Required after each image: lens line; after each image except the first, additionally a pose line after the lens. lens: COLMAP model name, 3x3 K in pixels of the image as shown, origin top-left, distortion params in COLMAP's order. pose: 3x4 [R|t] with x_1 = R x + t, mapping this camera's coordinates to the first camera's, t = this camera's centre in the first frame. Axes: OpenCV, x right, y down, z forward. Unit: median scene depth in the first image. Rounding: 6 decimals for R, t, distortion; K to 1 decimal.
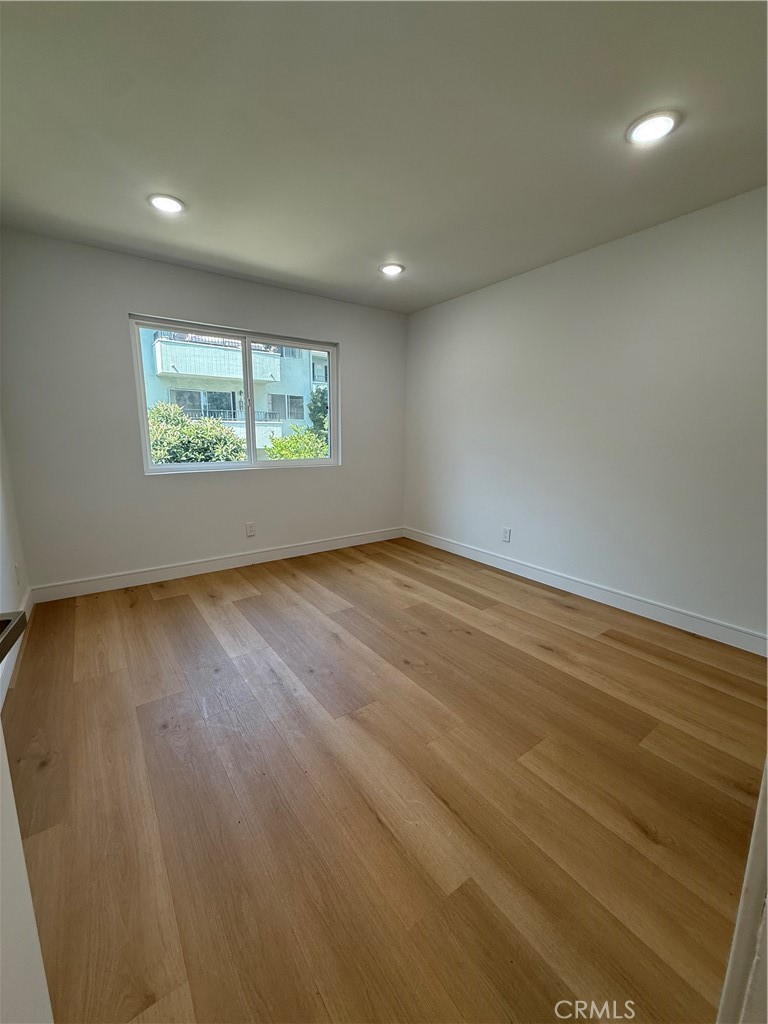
lens RADIAL K [[408.2, 0, 384.0], [0, 408.2, 512.0], [0, 0, 1]] dist [0.002466, 0.000402]
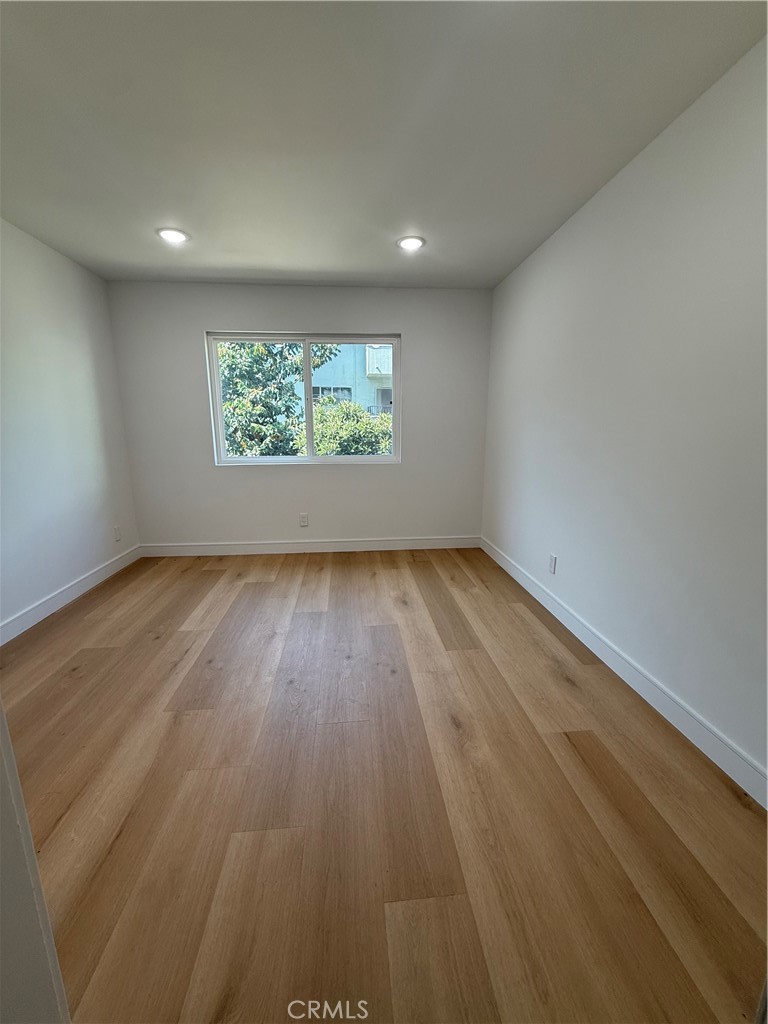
lens RADIAL K [[408.2, 0, 384.0], [0, 408.2, 512.0], [0, 0, 1]] dist [0.002466, 0.000402]
pose [[0.858191, 0.098896, -0.503713, 0.437879], [-0.090811, 0.995038, 0.040643, -0.045861], [0.505234, 0.010864, 0.862914, 0.204075]]
